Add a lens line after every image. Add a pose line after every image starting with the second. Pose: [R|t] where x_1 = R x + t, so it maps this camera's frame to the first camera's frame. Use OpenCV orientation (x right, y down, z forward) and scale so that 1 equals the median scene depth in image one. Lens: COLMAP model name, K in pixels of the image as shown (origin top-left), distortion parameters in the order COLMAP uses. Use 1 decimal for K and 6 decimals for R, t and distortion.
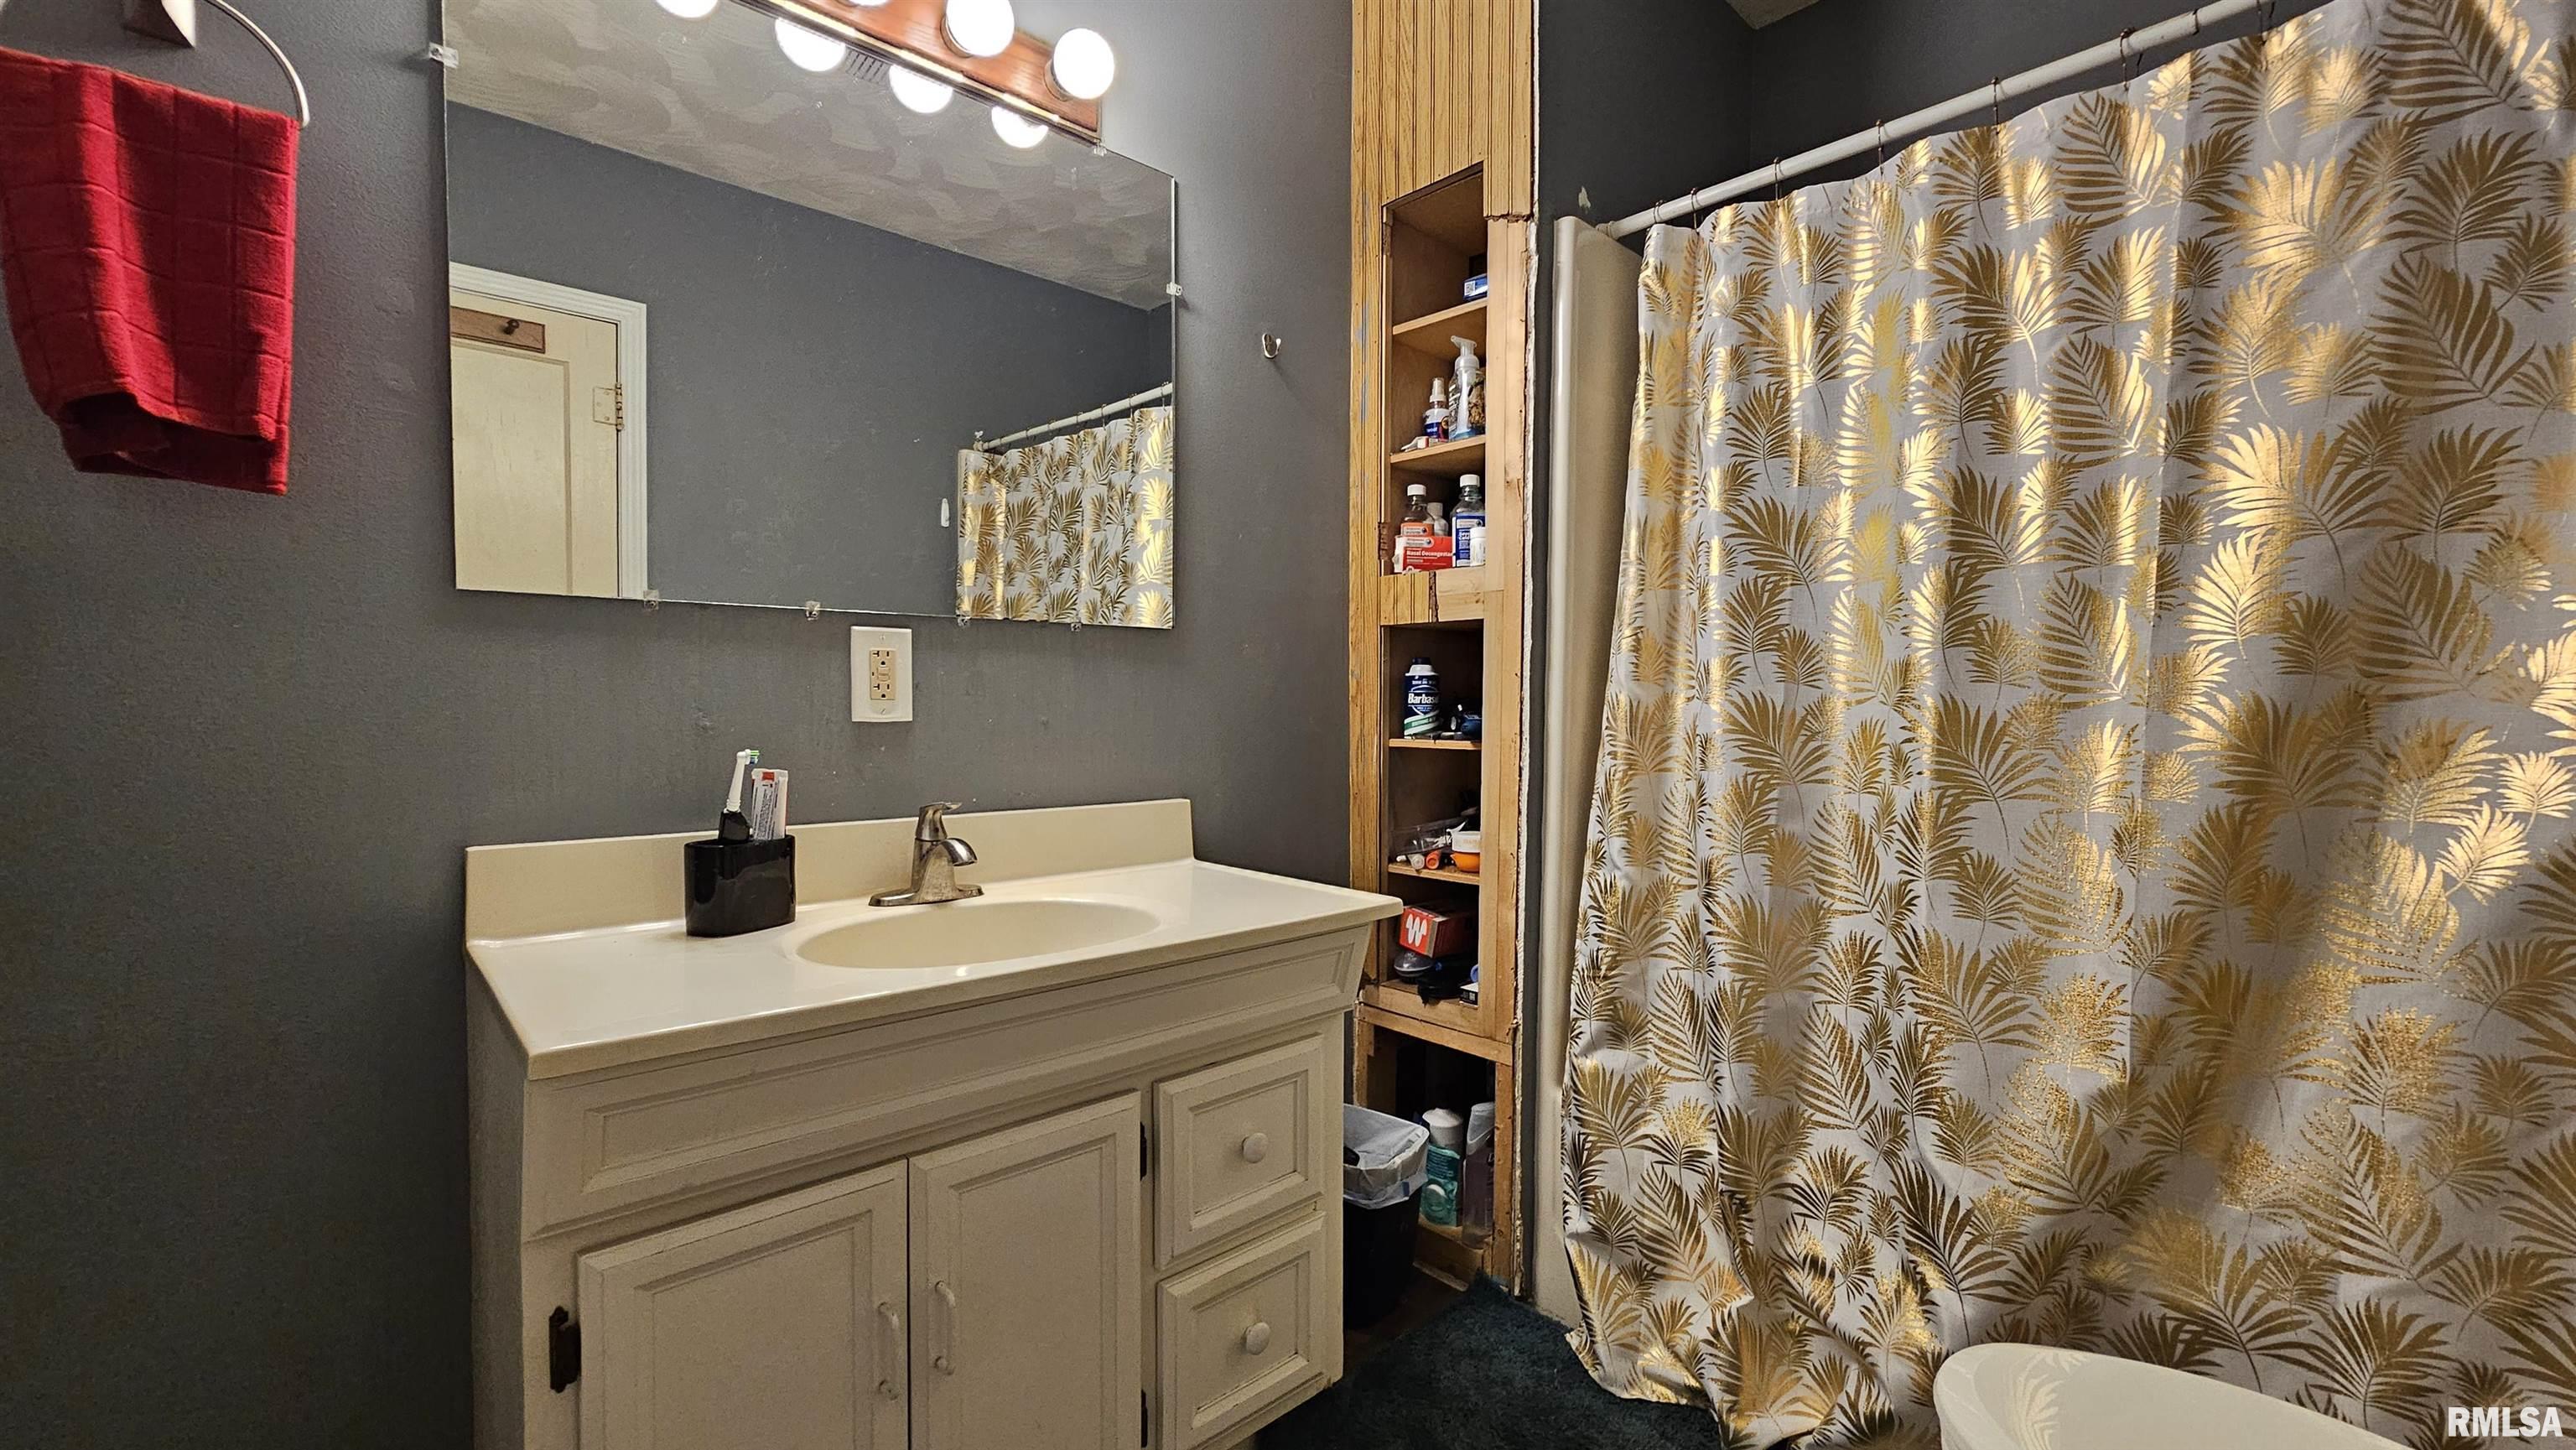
lens RADIAL K [[1065.5, 0, 1298.0], [0, 1065.5, 731.7], [0, 0, 1]] dist [-0.002664, 0.001353]
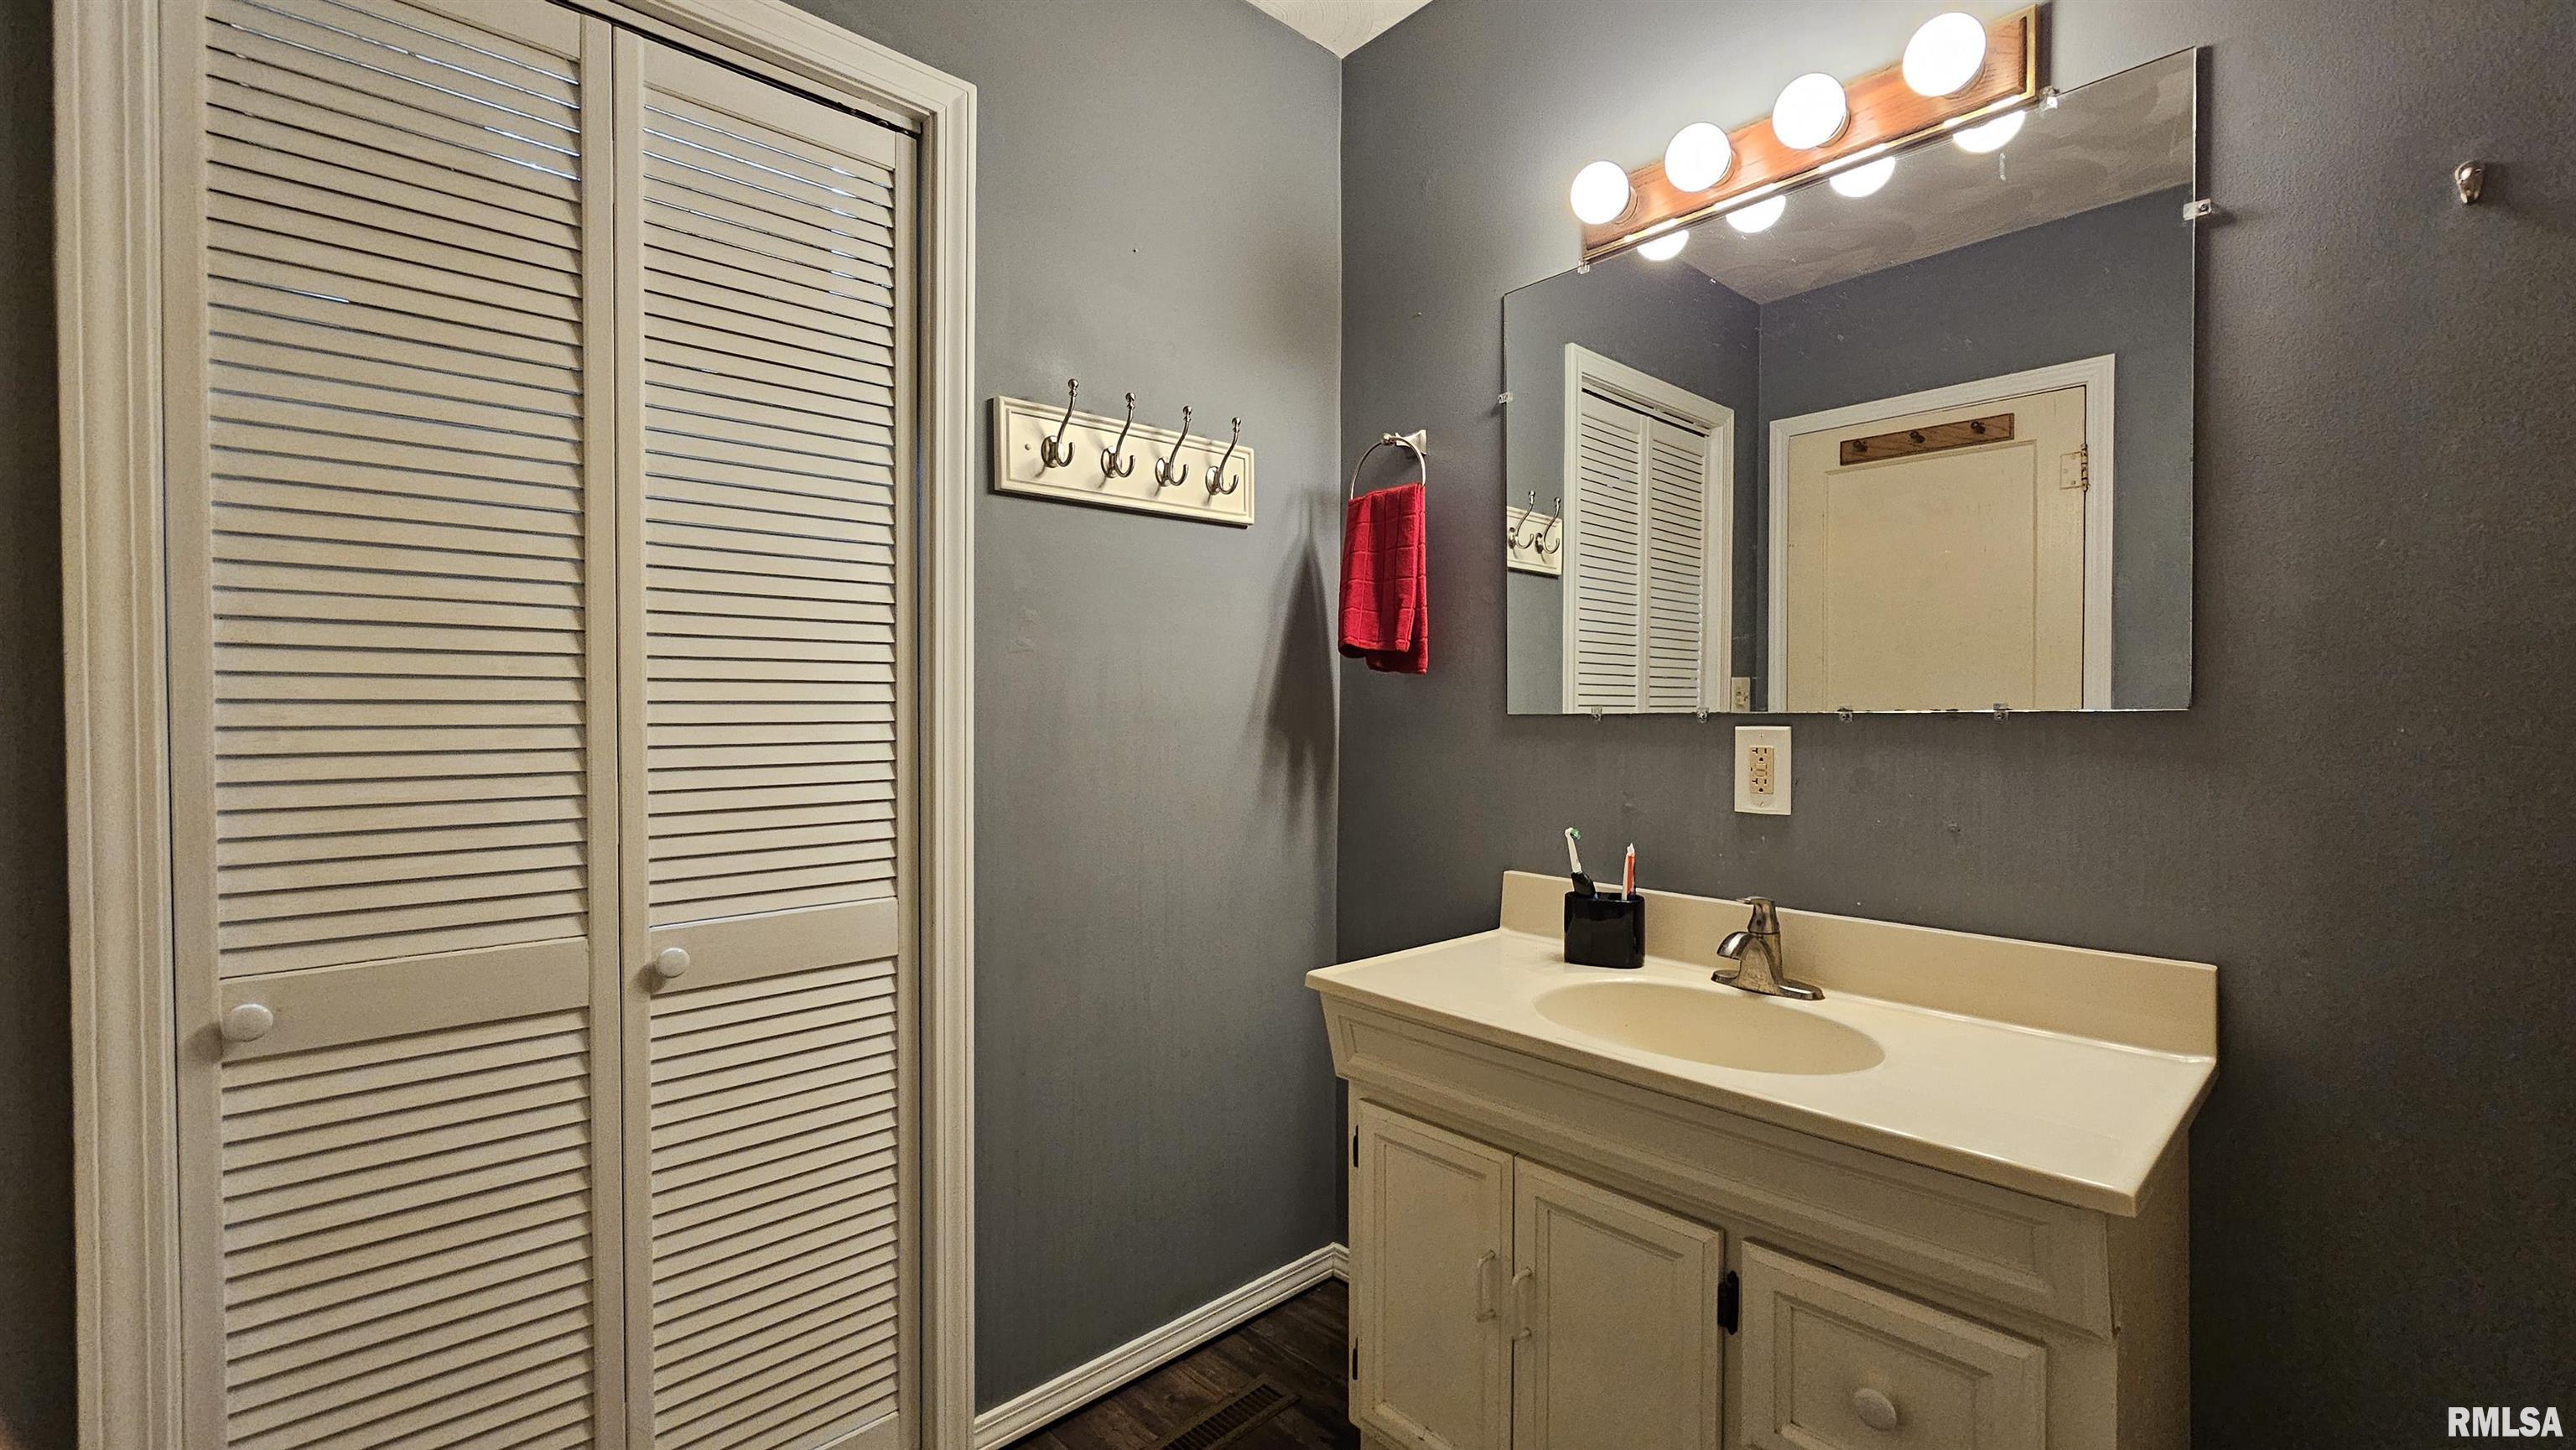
lens RADIAL K [[1065.5, 0, 1300.1], [0, 1065.5, 724.9], [0, 0, 1]] dist [-0.002664, 0.001353]
pose [[0.003497, -0.000238, -0.999994, 0.758216], [-0.029376, 0.999568, -0.000340, -0.094151], [0.999562, 0.029377, 0.003488, 0.590222]]
